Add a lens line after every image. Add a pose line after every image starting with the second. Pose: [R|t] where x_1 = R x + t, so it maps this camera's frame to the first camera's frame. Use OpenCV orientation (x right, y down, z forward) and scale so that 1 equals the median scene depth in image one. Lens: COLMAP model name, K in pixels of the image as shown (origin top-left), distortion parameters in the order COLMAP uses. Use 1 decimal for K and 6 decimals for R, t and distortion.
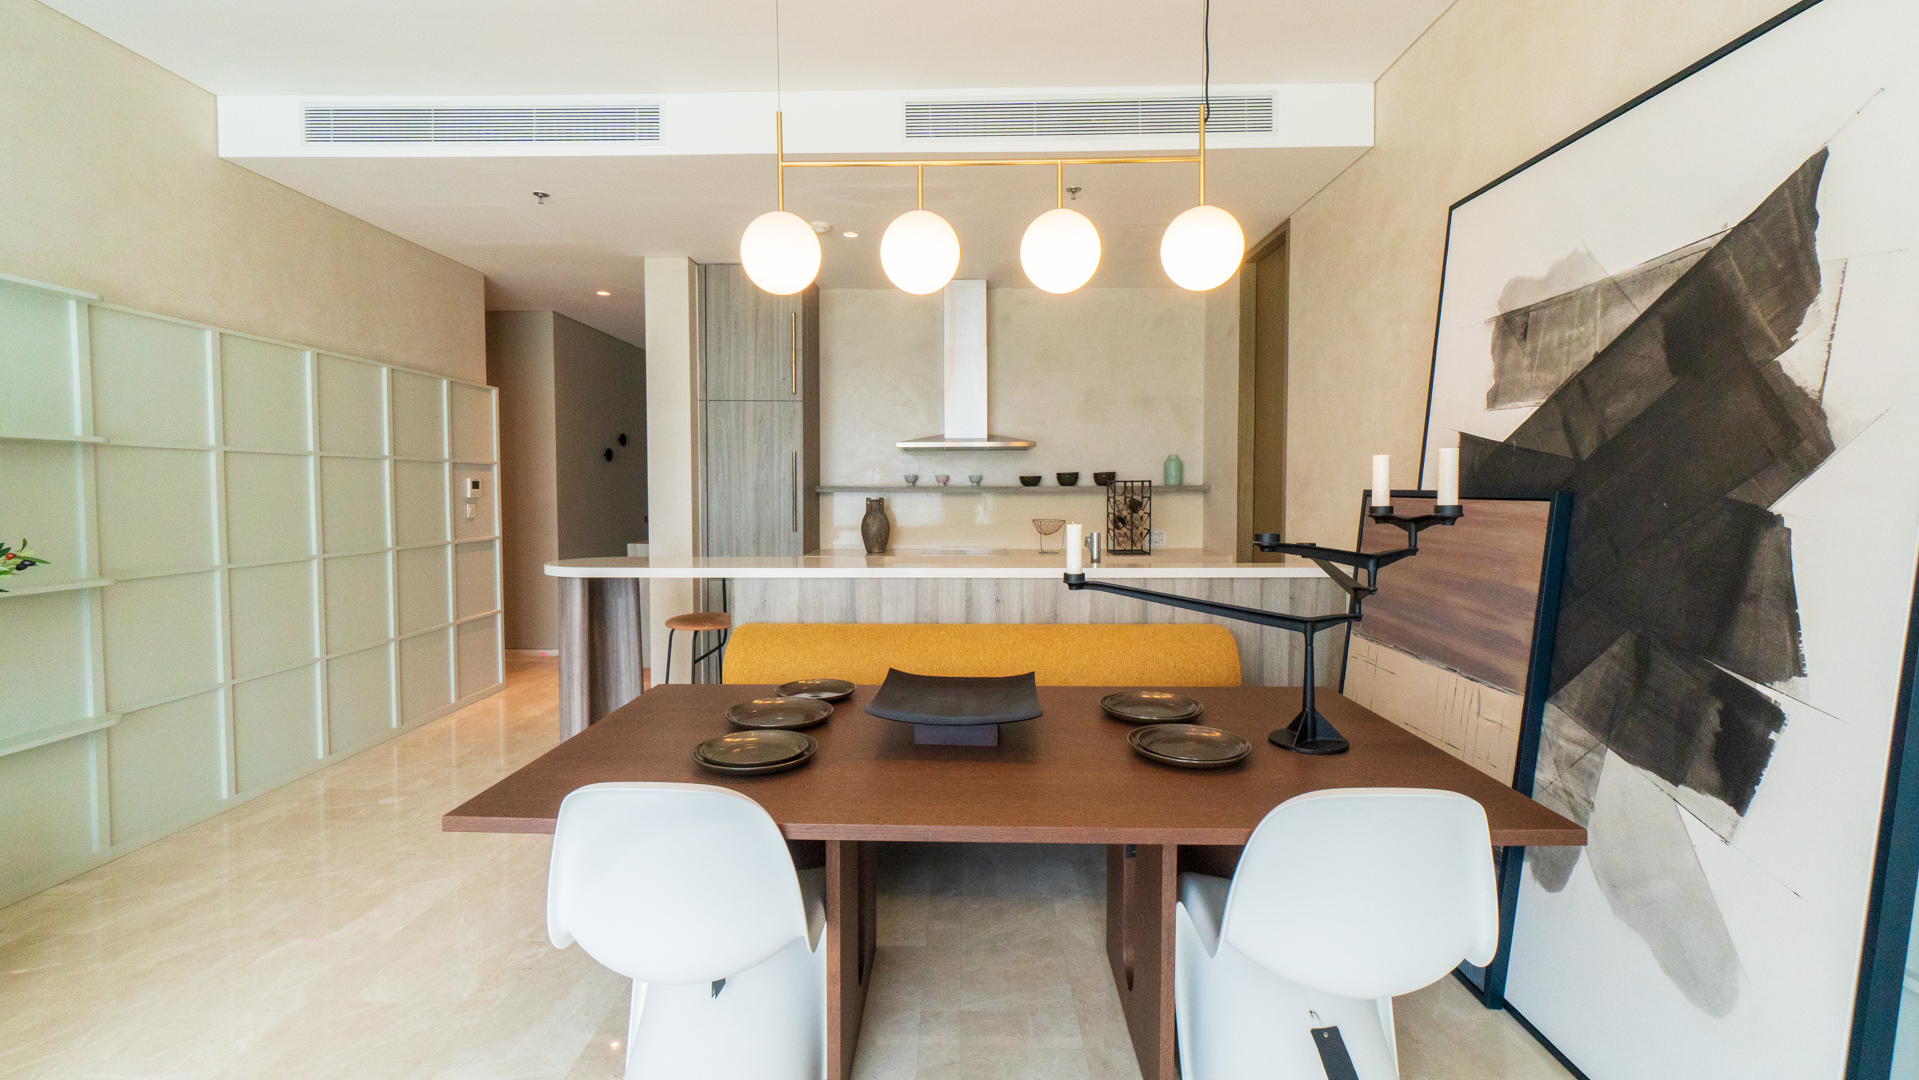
lens RADIAL K [[819.7, 0, 949.0], [0, 819.7, 521.5], [0, 0, 1]] dist [-0.005624, -0.000349]
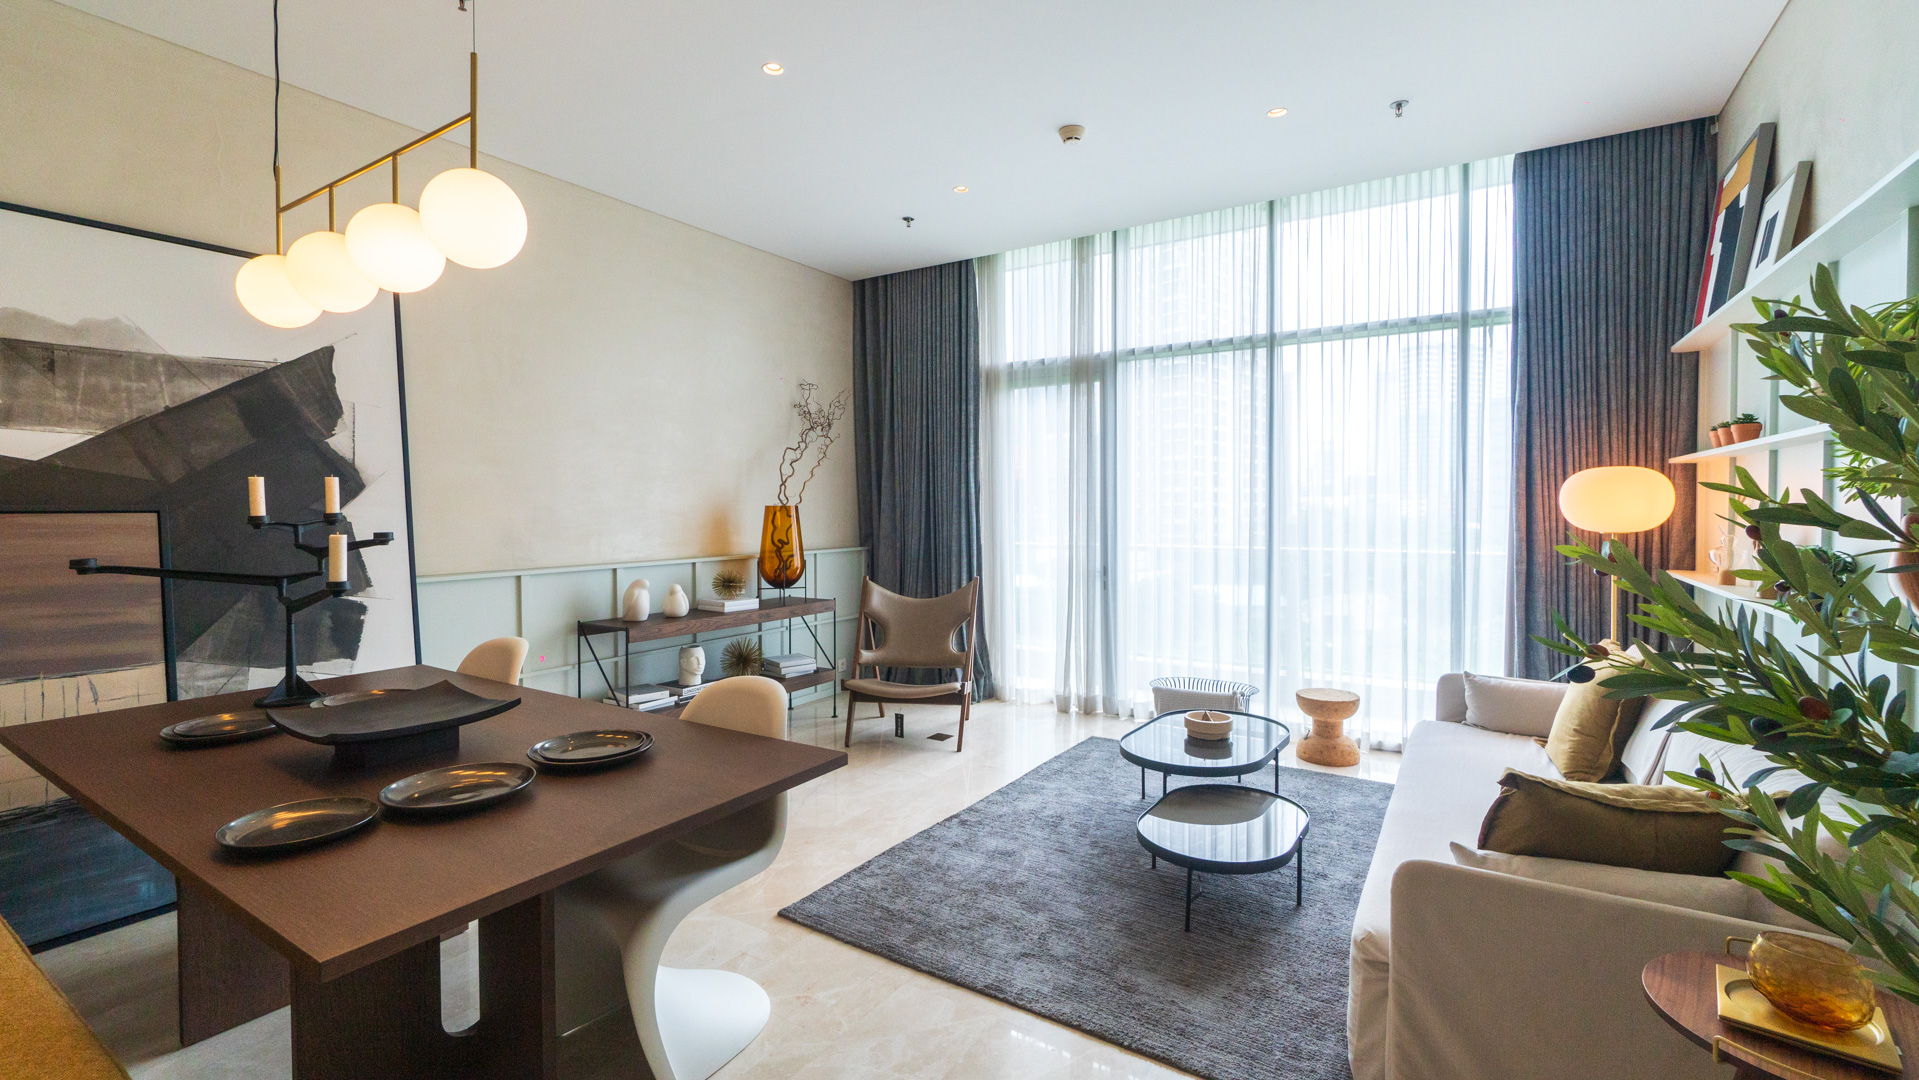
lens RADIAL K [[825.1, 0, 956.3], [0, 825.1, 526.2], [0, 0, 1]] dist [-0.002243, -0.000422]
pose [[-0.853933, -0.011013, 0.520267, -0.670369], [0.022850, 0.998018, 0.058631, -0.032693], [-0.519882, 0.061955, -0.851989, 0.920827]]
